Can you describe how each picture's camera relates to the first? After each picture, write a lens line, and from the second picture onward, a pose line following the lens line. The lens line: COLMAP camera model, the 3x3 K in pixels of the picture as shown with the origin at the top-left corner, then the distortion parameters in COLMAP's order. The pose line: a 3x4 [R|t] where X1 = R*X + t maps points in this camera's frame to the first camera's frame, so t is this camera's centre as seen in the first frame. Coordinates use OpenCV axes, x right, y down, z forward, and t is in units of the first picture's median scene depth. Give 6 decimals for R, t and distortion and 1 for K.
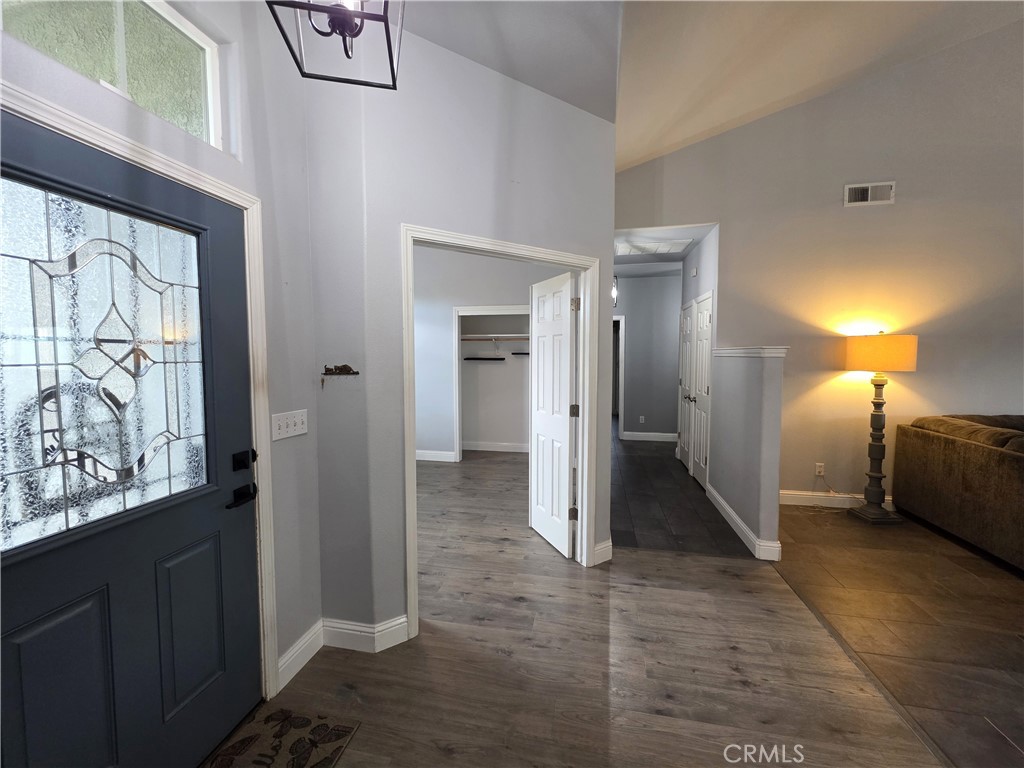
lens RADIAL K [[410.6, 0, 515.7], [0, 410.6, 379.3], [0, 0, 1]] dist [0.001001, 0.000854]
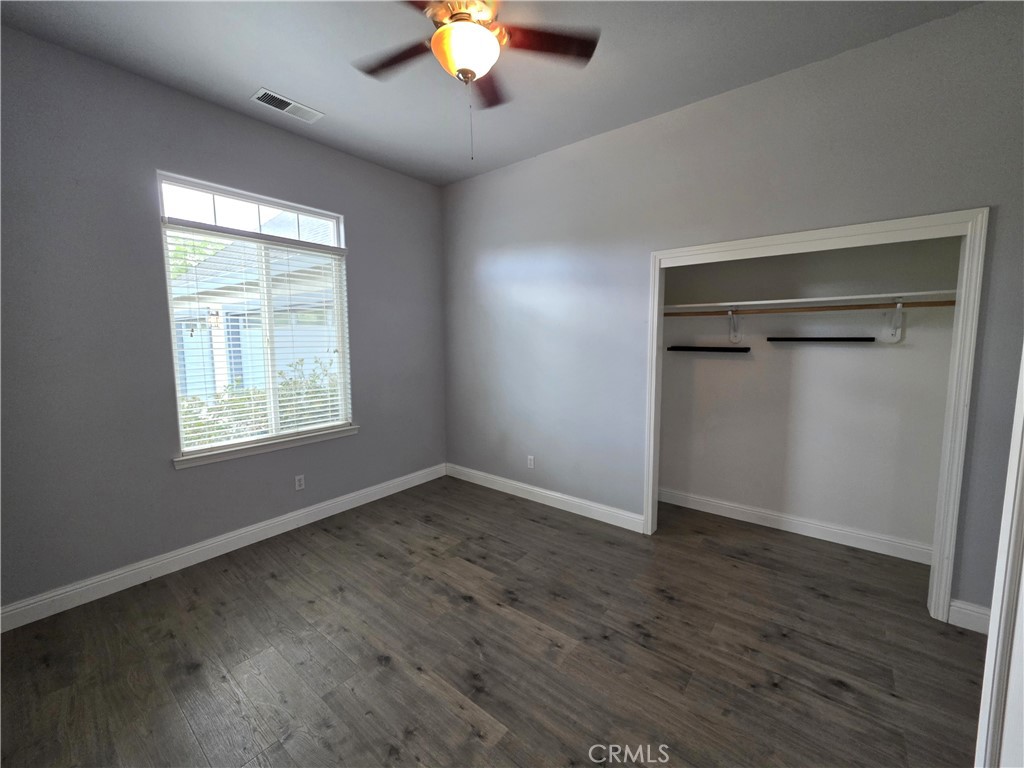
lens RADIAL K [[410.6, 0, 513.8], [0, 410.6, 378.7], [0, 0, 1]] dist [0.001001, 0.000854]
pose [[0.889795, 0.041582, -0.454462, -0.059586], [-0.024246, 0.998741, 0.043909, -0.030035], [0.455716, -0.028051, 0.889683, 0.427209]]
